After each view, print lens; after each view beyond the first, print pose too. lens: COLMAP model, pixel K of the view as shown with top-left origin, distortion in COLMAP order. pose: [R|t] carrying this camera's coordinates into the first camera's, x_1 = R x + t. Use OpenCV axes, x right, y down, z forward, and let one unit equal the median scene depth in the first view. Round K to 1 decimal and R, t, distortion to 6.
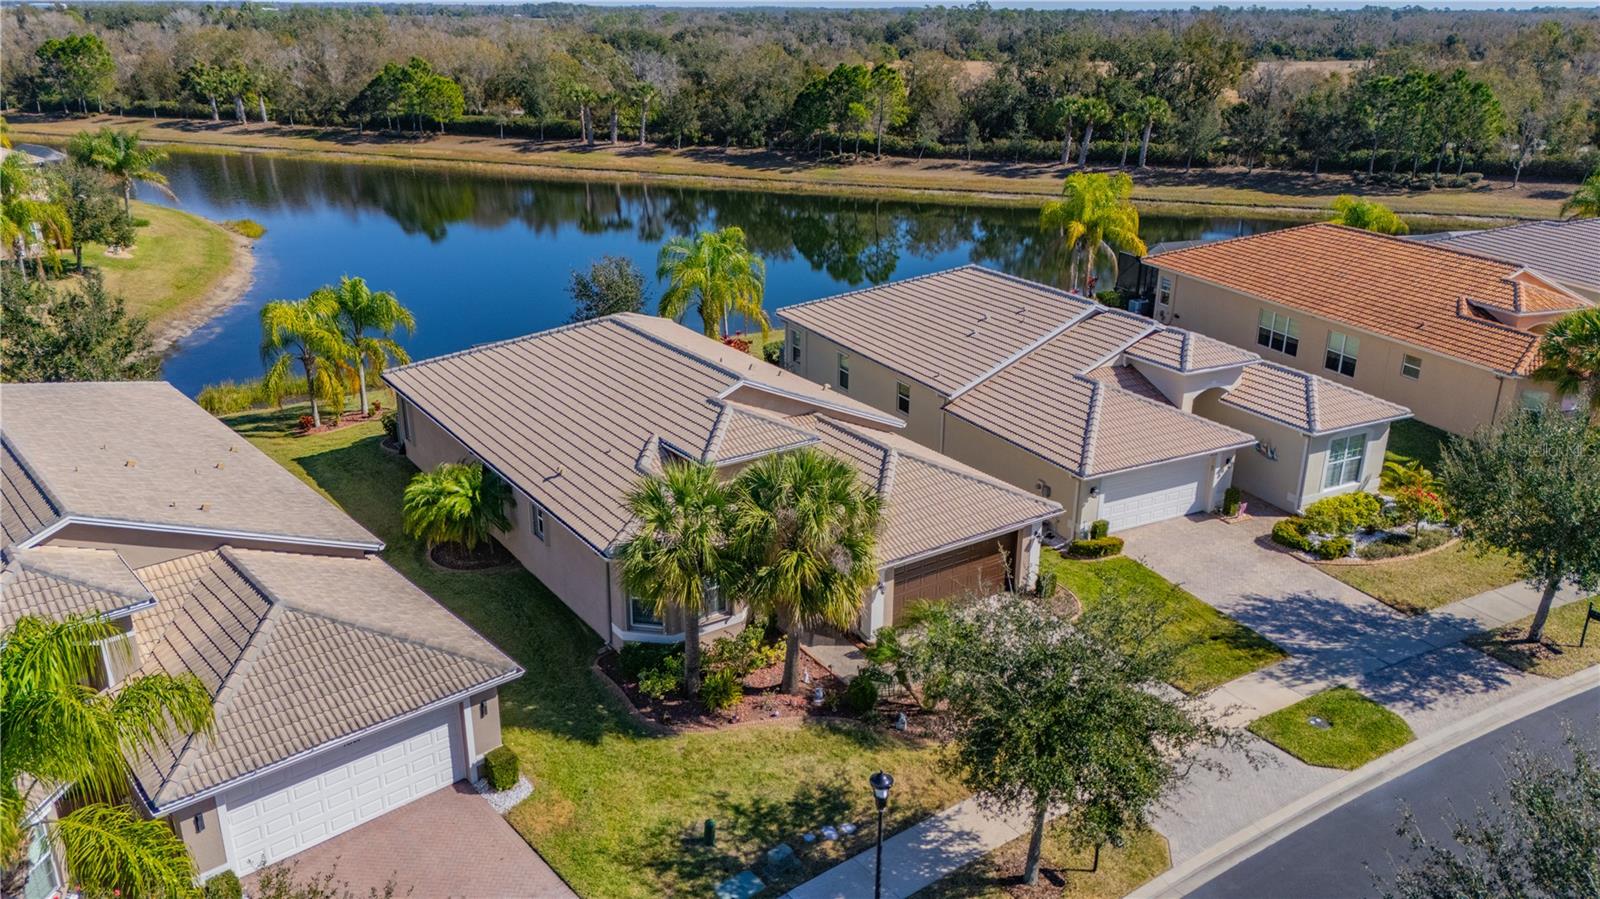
lens RADIAL K [[1167.7, 0, 800.0], [0, 1167.7, 449.5], [0, 0, 1]] dist [0.084696, -0.099728]
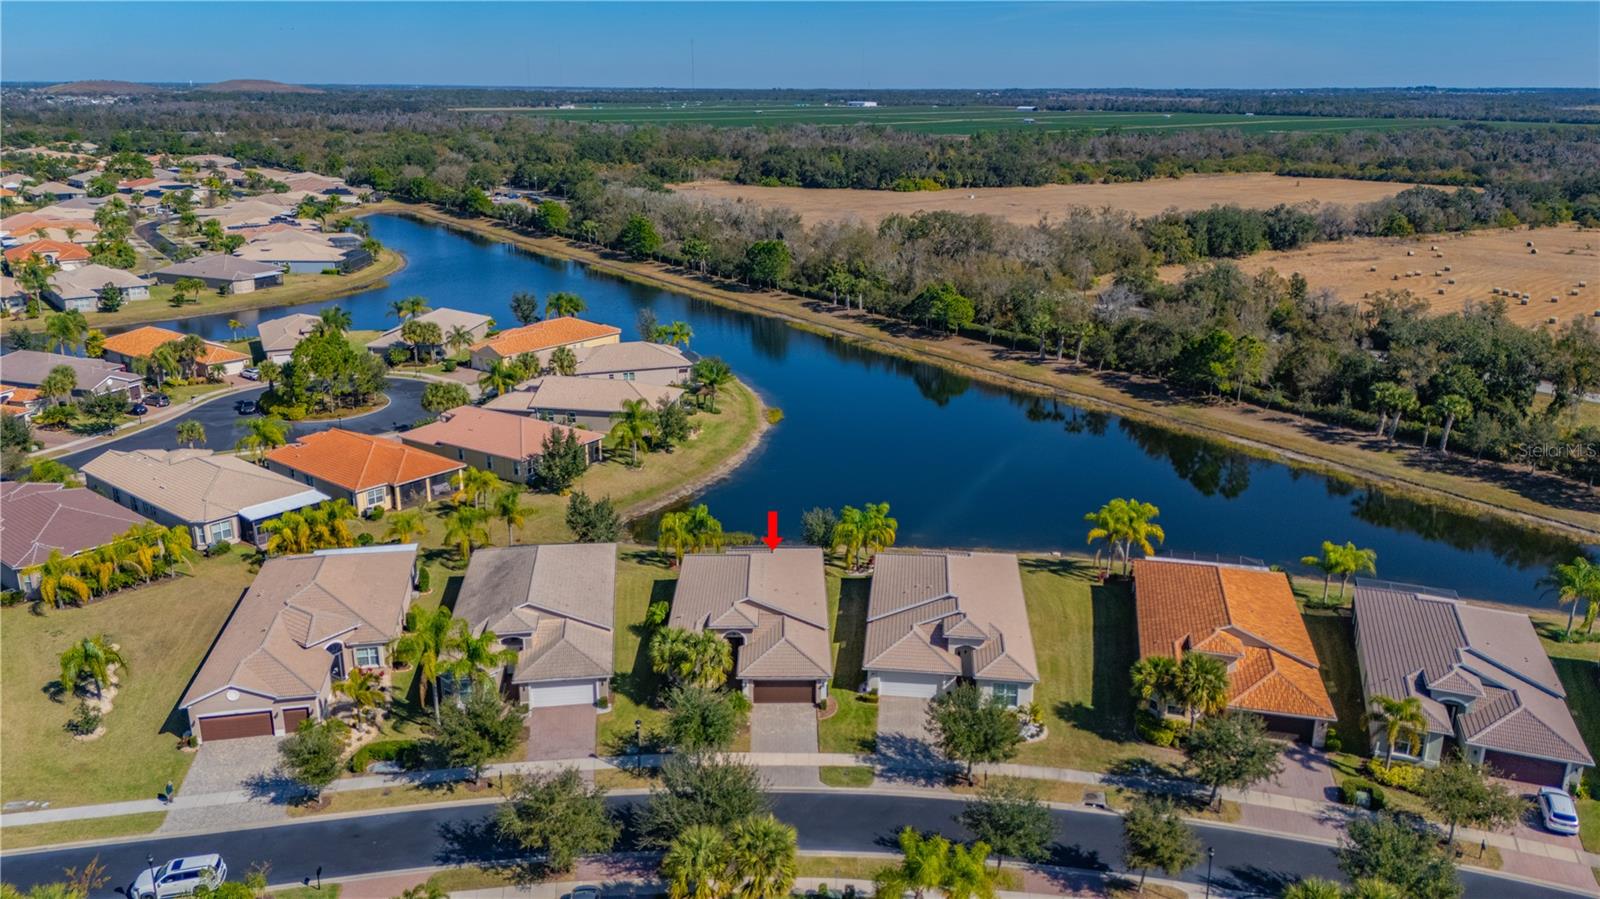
lens RADIAL K [[1167.7, 0, 800.0], [0, 1167.7, 449.5], [0, 0, 1]] dist [0.084696, -0.099728]
pose [[0.828989, 0.162364, -0.535178, 0.379606], [-0.194211, 0.980955, -0.003226, -0.108291], [0.524461, 0.106612, 0.844733, -0.327297]]
